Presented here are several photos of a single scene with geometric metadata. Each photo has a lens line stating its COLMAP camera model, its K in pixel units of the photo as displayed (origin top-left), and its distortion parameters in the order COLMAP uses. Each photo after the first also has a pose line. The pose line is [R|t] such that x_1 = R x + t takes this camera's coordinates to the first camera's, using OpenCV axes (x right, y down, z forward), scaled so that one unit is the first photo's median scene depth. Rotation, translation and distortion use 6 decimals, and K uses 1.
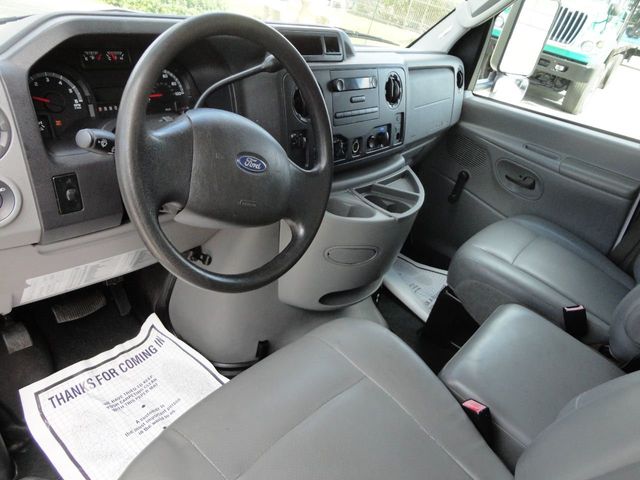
lens RADIAL K [[466.6, 0, 321.5], [0, 466.6, 240.8], [0, 0, 1]] dist [-0.022333, 0.013700]
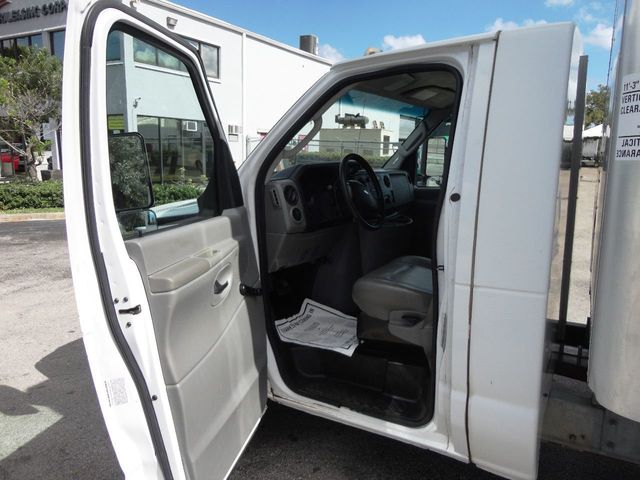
lens RADIAL K [[466.6, 0, 321.5], [0, 466.6, 240.8], [0, 0, 1]] dist [-0.022333, 0.013700]
pose [[0.971905, -0.205800, 0.114221, -0.477215], [0.231825, 0.920925, -0.313295, 0.589293], [-0.040713, 0.330972, 0.942762, -1.069573]]
